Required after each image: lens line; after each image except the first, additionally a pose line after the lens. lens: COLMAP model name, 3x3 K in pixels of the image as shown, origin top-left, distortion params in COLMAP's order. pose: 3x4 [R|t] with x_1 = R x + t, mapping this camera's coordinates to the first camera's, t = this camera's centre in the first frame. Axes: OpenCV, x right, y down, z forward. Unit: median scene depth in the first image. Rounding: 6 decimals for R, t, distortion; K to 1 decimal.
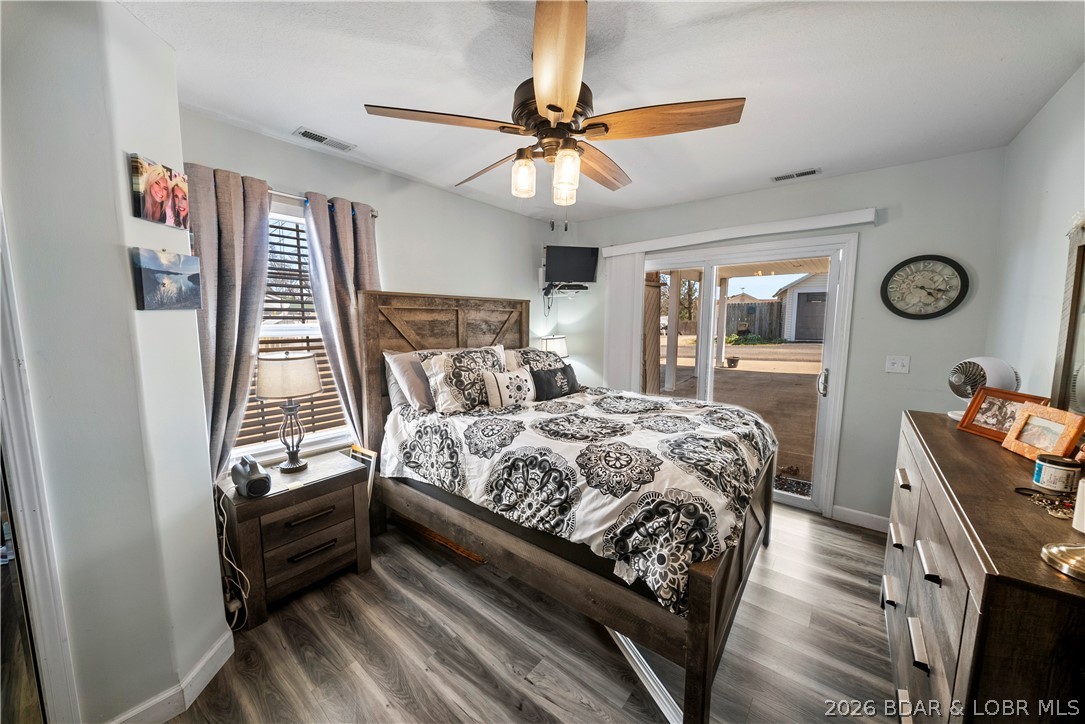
lens RADIAL K [[387.1, 0, 537.5], [0, 387.1, 361.7], [0, 0, 1]] dist [-0.000710, -0.002785]
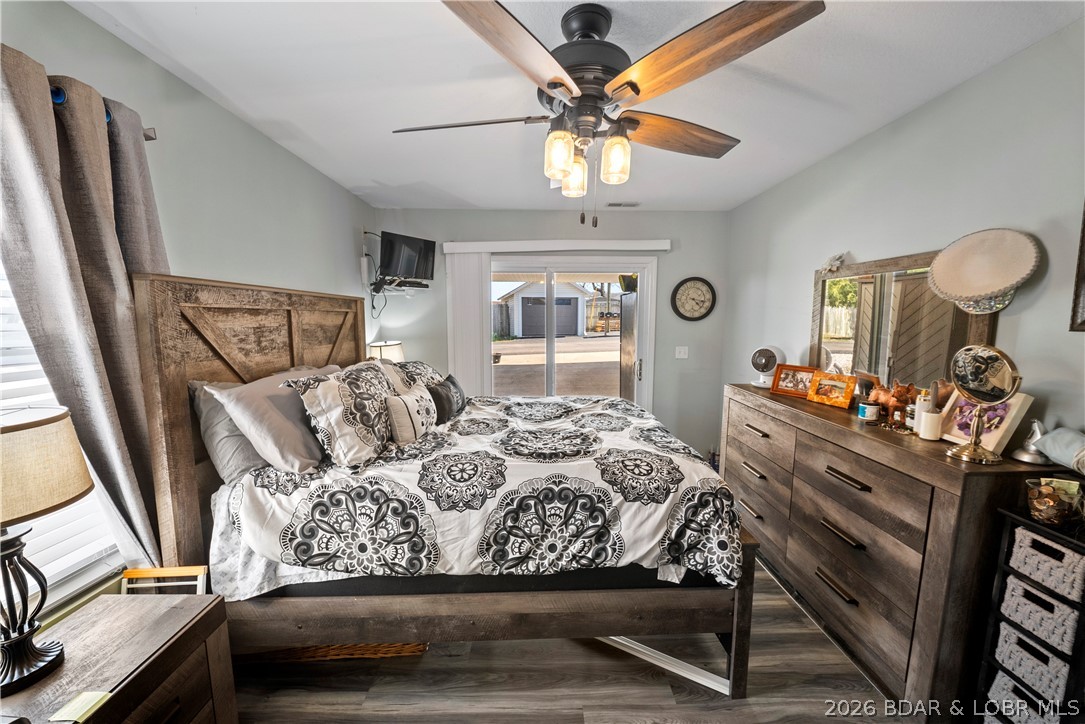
lens RADIAL K [[387.1, 0, 546.6], [0, 387.1, 358.5], [0, 0, 1]] dist [-0.000710, -0.002785]
pose [[0.757885, -0.070328, 0.648586, -0.438719], [0.072933, 0.997074, 0.022892, -0.046887], [-0.648298, 0.029954, 0.760797, 0.284097]]
